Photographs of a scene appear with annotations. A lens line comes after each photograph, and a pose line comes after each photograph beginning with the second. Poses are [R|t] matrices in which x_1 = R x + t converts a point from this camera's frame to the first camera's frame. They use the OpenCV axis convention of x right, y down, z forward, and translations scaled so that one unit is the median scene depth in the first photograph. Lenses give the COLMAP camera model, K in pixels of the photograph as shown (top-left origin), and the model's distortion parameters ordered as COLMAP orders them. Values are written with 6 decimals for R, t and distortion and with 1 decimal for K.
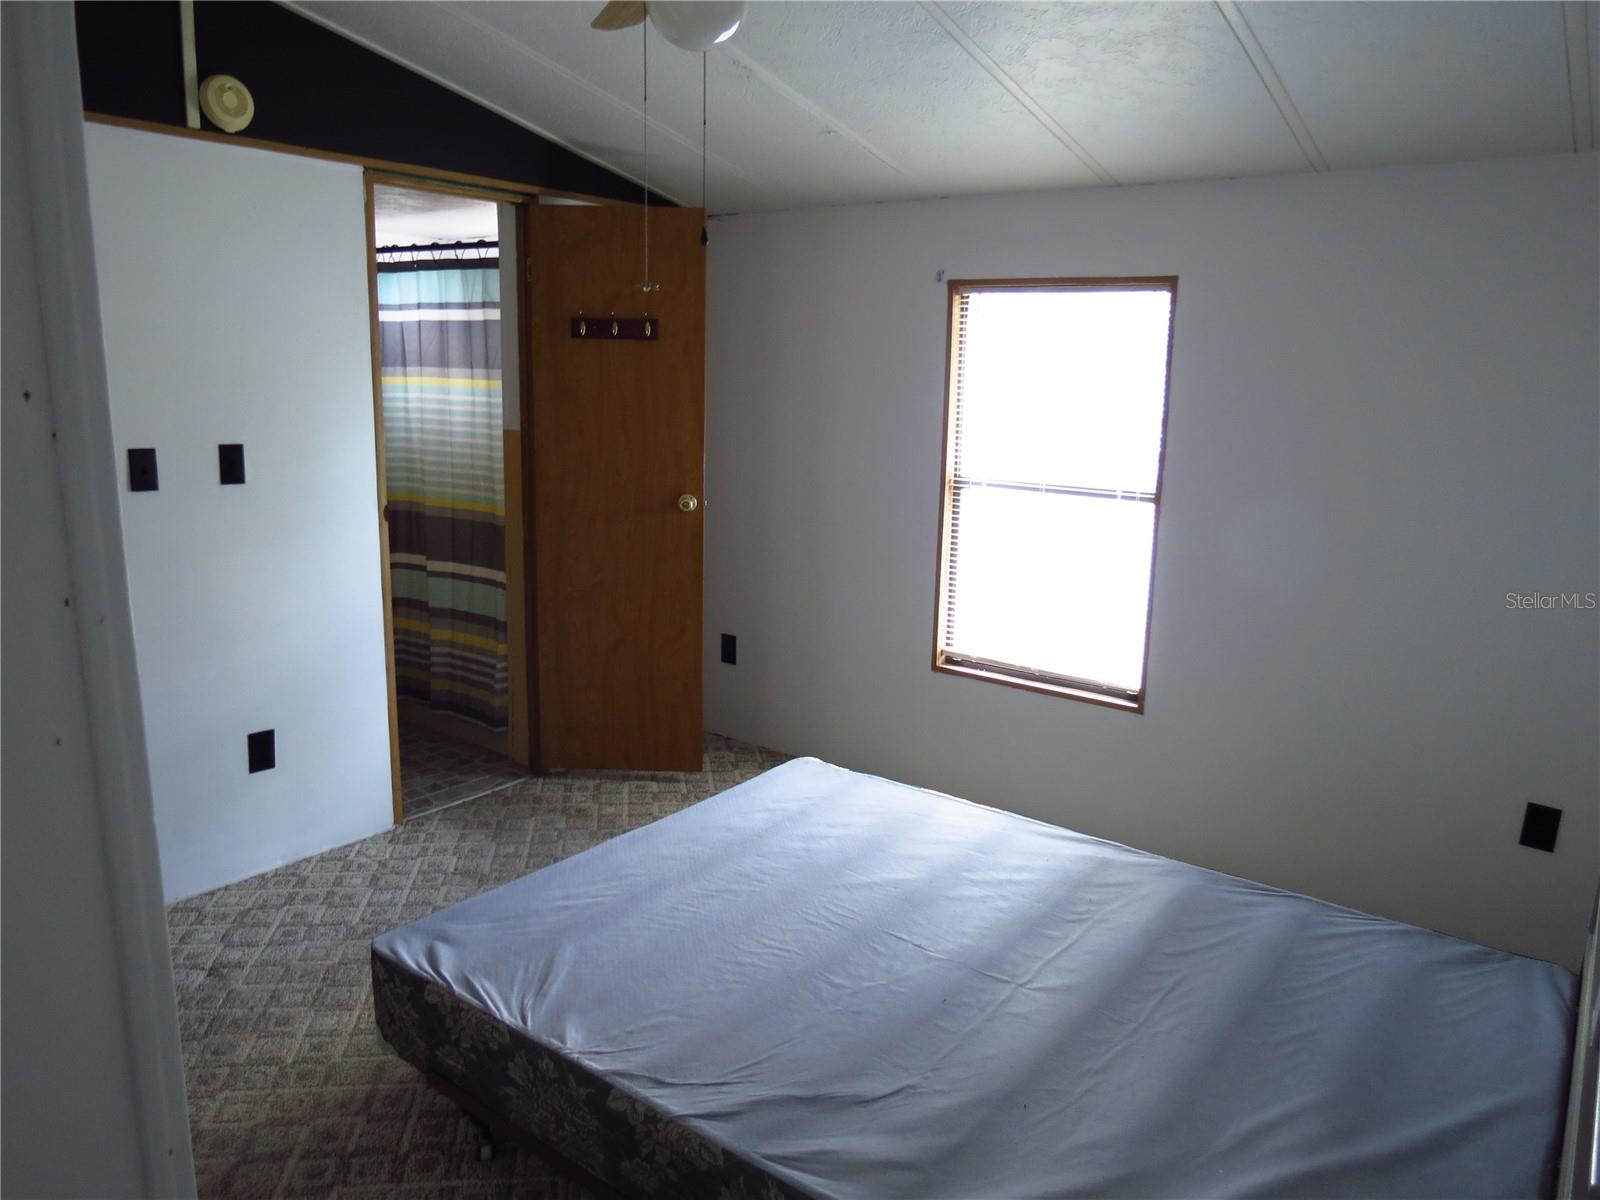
lens RADIAL K [[1125.5, 0, 798.5], [0, 1125.5, 604.4], [0, 0, 1]] dist [-0.032015, 0.019682]
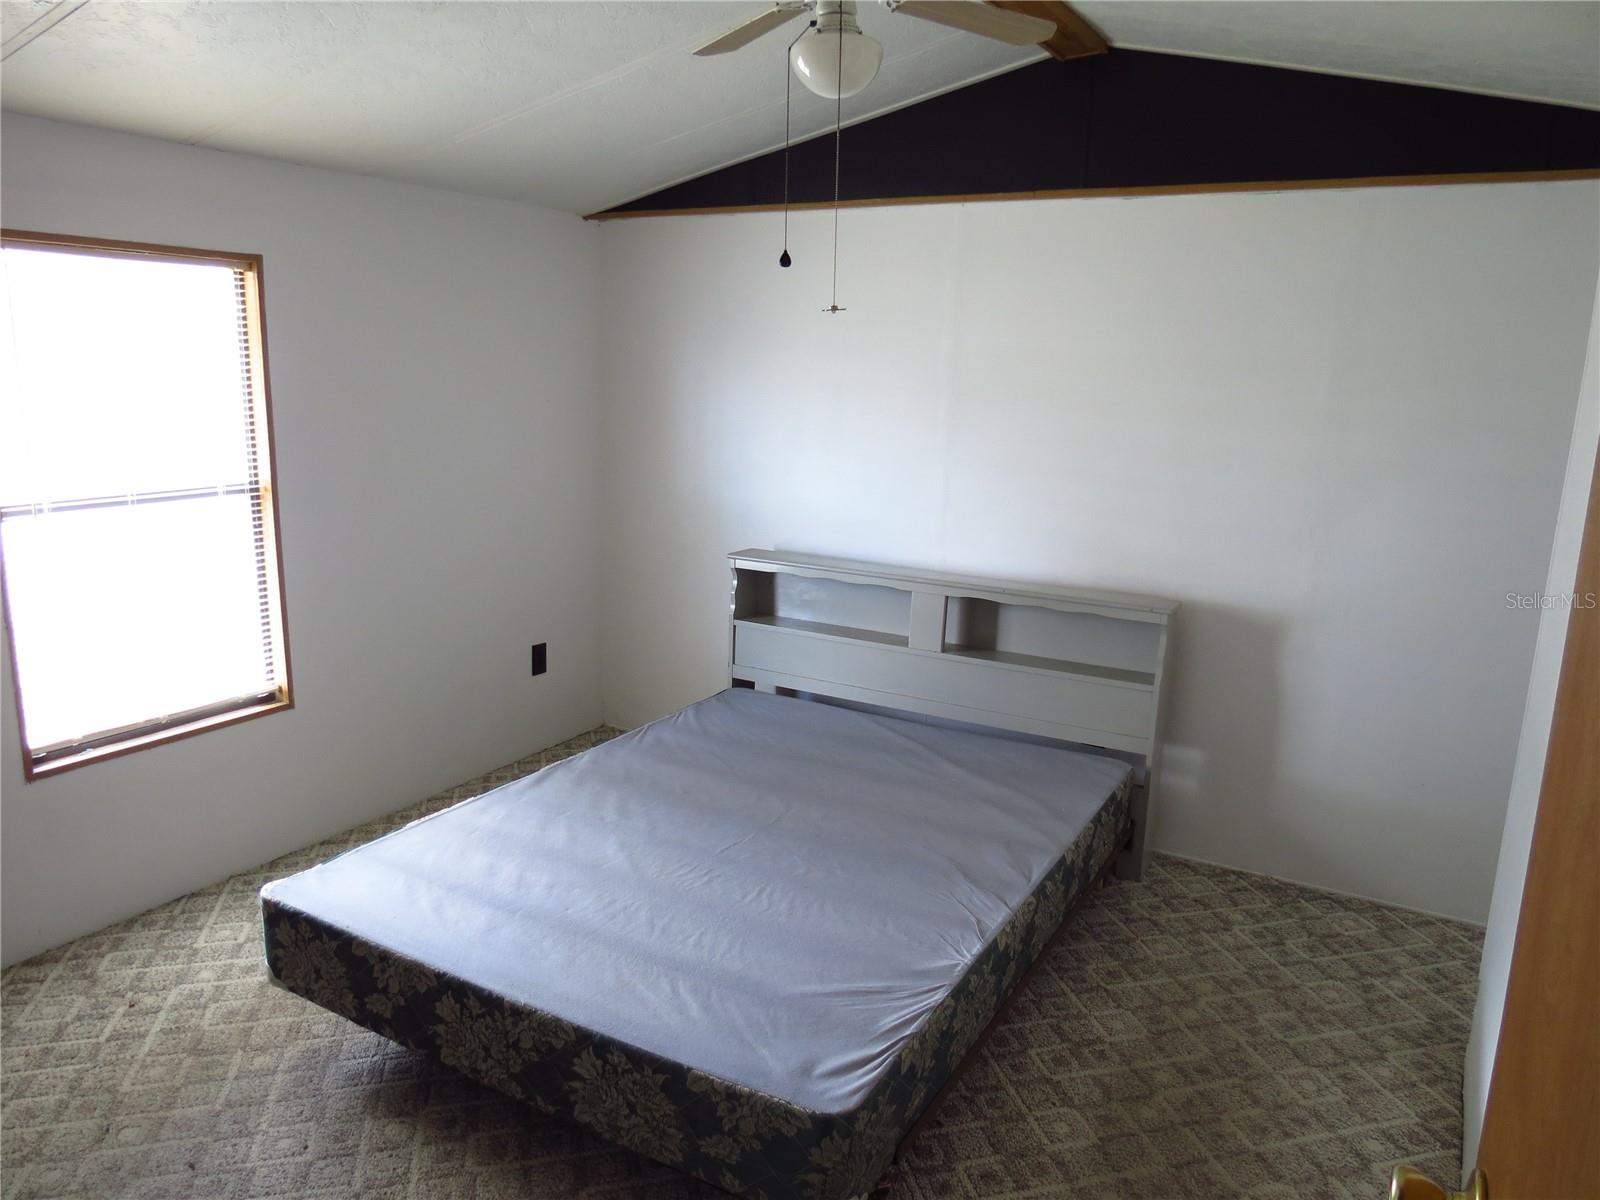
lens RADIAL K [[1125.5, 0, 798.9], [0, 1125.5, 595.3], [0, 0, 1]] dist [-0.032015, 0.019682]
pose [[-0.111456, -0.234597, 0.965682, -0.848619], [0.180484, 0.950798, 0.251812, -0.207126], [-0.977243, 0.202356, -0.063631, 0.798563]]
